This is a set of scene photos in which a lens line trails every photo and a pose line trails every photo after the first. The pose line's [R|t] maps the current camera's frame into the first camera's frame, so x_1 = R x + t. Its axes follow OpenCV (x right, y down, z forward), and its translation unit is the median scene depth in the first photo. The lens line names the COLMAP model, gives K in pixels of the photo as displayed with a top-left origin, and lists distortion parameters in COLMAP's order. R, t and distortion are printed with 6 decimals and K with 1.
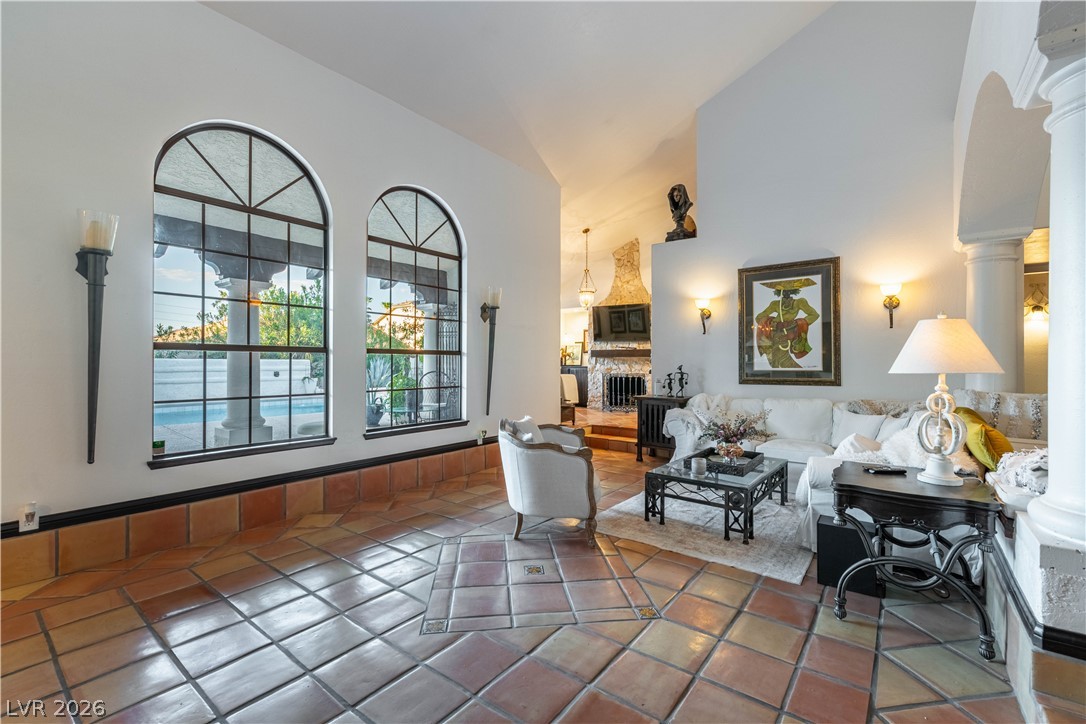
lens RADIAL K [[463.8, 0, 543.0], [0, 463.8, 362.0], [0, 0, 1]] dist [-0.008770, 0.000127]
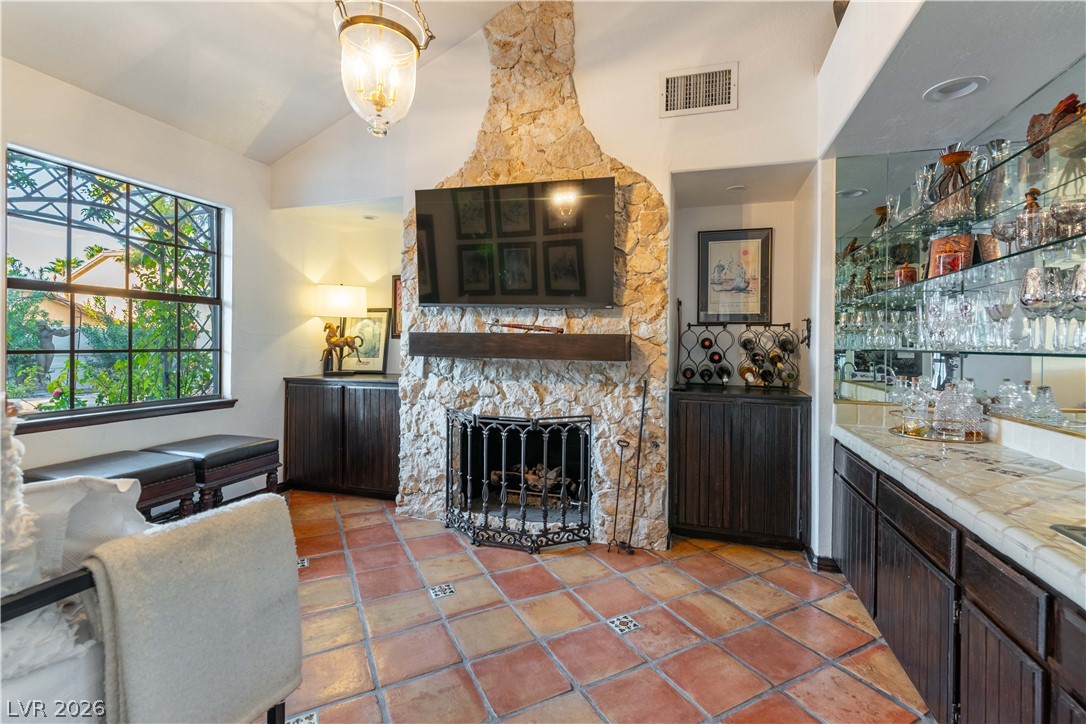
lens RADIAL K [[492.7, 0, 545.5], [0, 492.7, 341.9], [0, 0, 1]] dist [-0.000928, -0.000043]
pose [[0.936886, 0.009099, 0.349516, 0.073670], [-0.010658, 0.999940, 0.002536, -0.021331], [-0.349472, -0.006101, 0.936927, 0.661655]]
